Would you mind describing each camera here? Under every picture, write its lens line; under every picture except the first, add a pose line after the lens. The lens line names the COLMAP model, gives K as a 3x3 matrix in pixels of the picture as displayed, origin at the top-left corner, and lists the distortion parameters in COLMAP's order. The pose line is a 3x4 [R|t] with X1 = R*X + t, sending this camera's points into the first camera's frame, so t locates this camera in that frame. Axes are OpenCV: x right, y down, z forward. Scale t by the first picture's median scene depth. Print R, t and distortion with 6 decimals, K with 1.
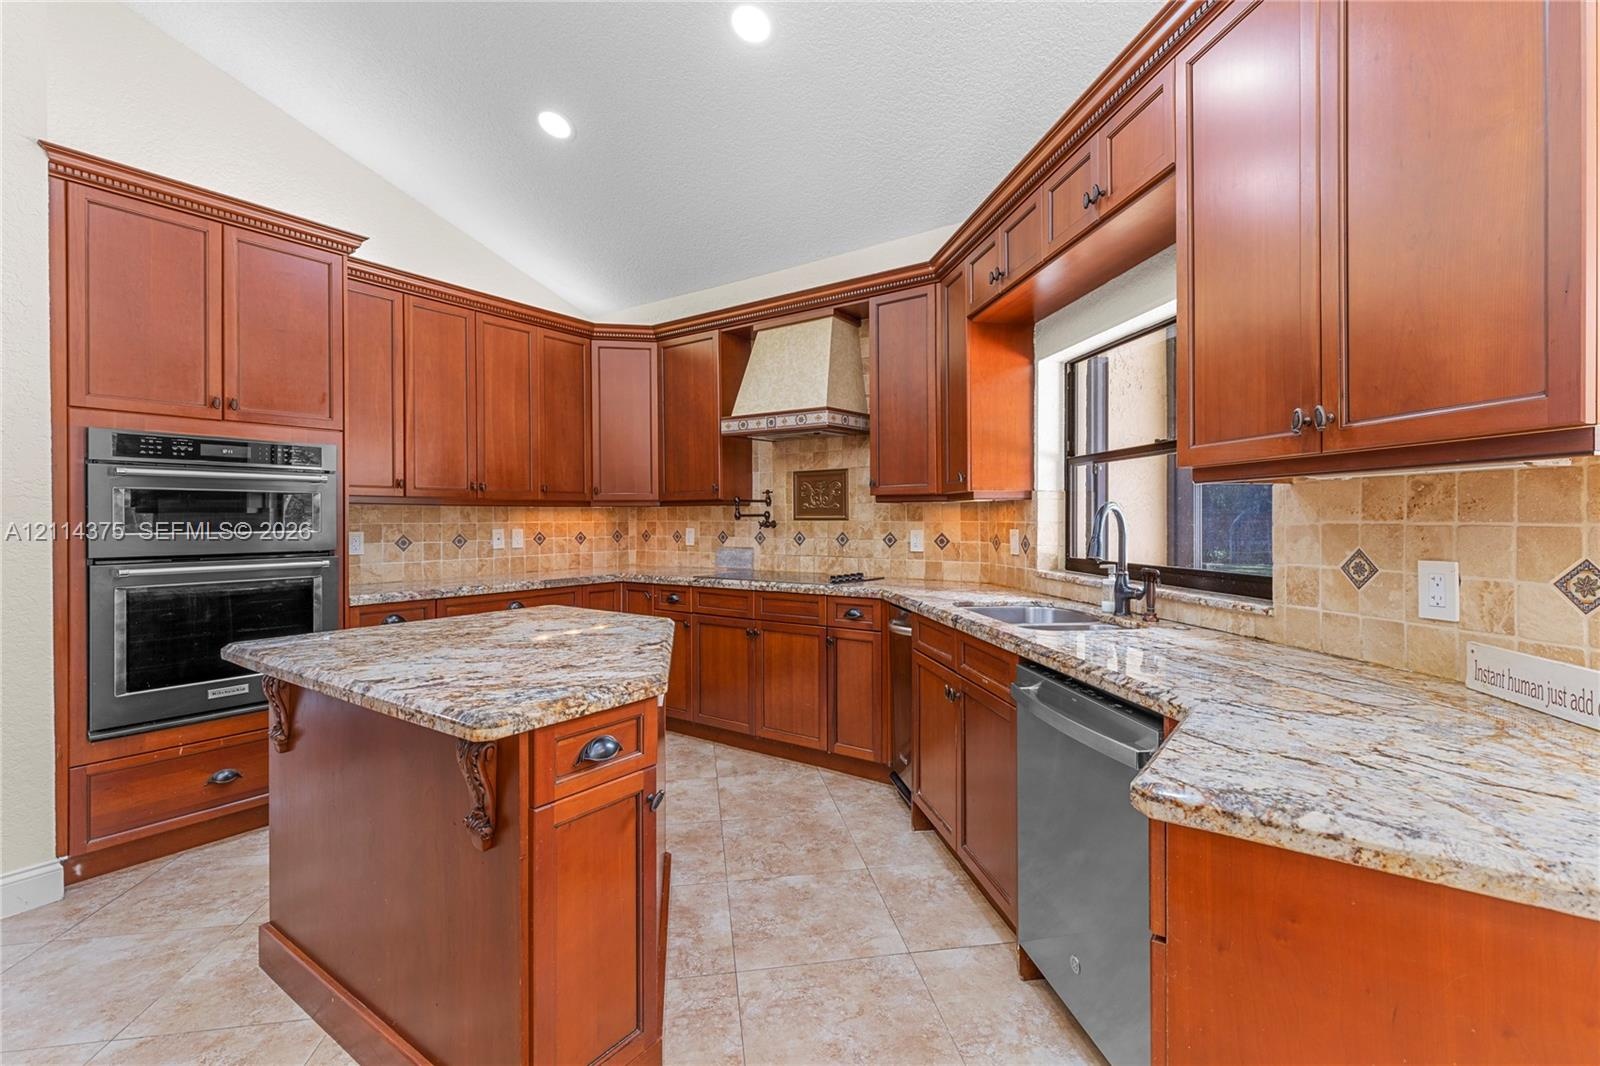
lens RADIAL K [[716.6, 0, 814.8], [0, 716.6, 519.5], [0, 0, 1]] dist [-0.000861, 0.000383]
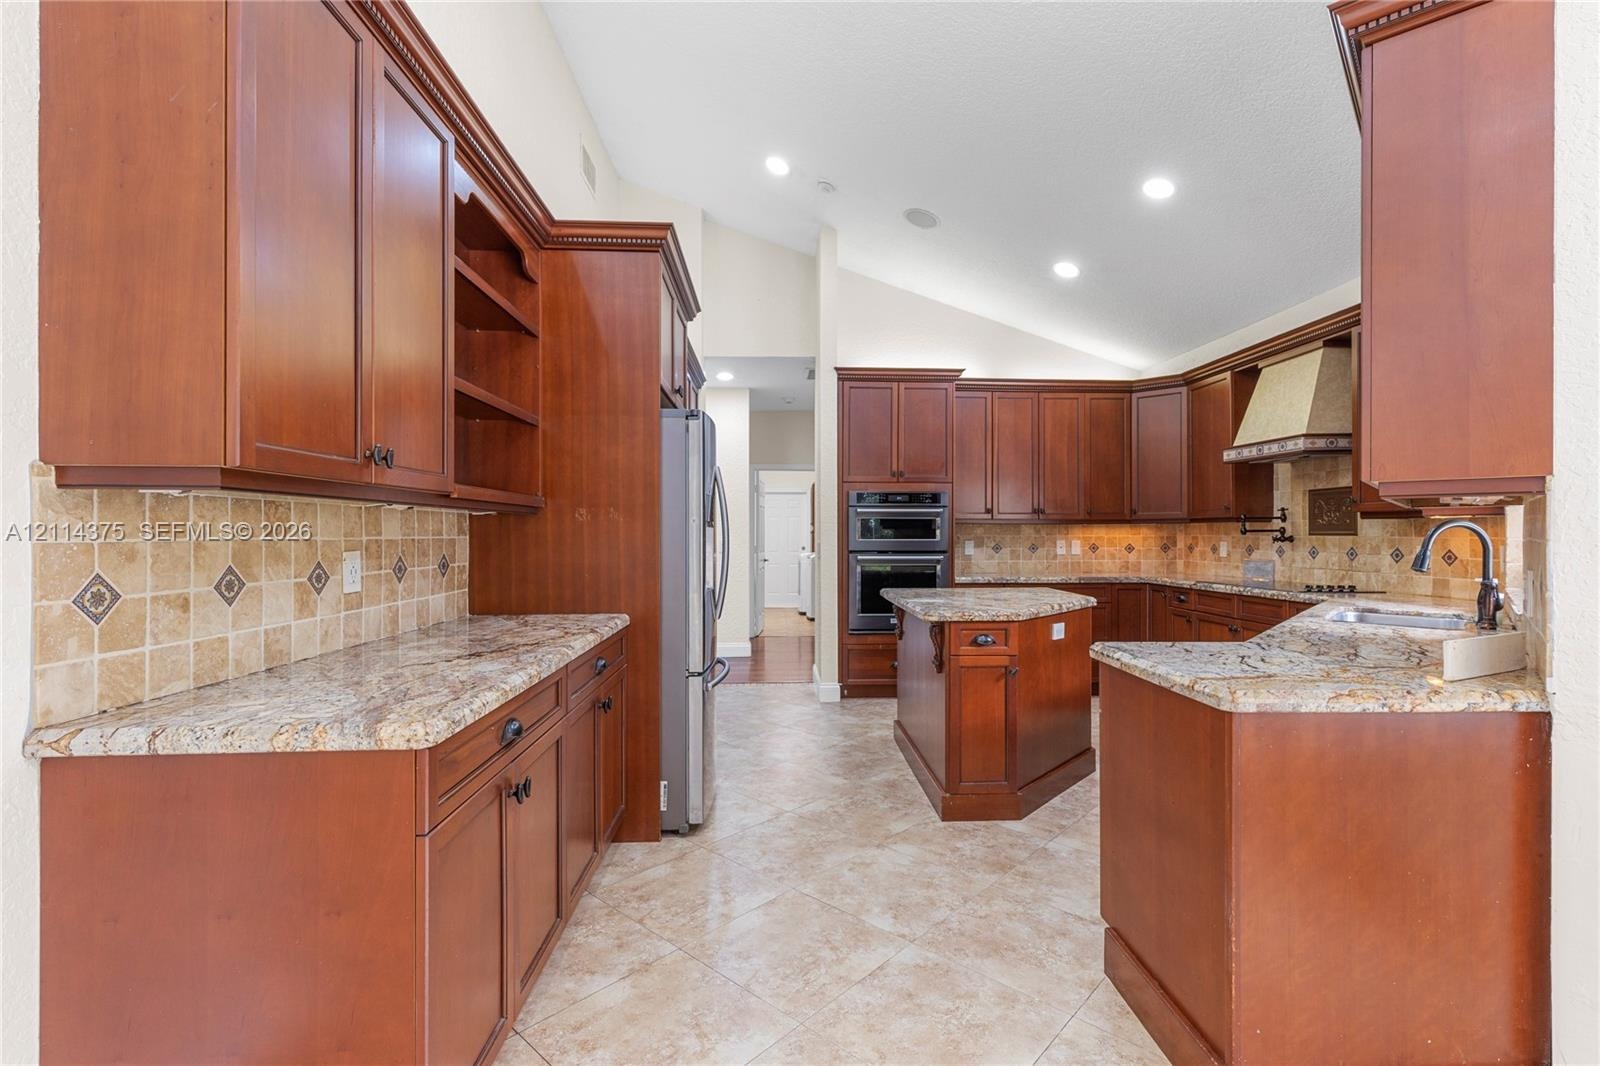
lens RADIAL K [[716.6, 0, 803.6], [0, 716.6, 531.8], [0, 0, 1]] dist [-0.000861, 0.000383]
pose [[0.609001, 0.001831, -0.793167, 0.376460], [-0.003953, 0.999992, -0.000727, -0.000620], [0.793159, 0.003579, 0.609004, -0.262058]]
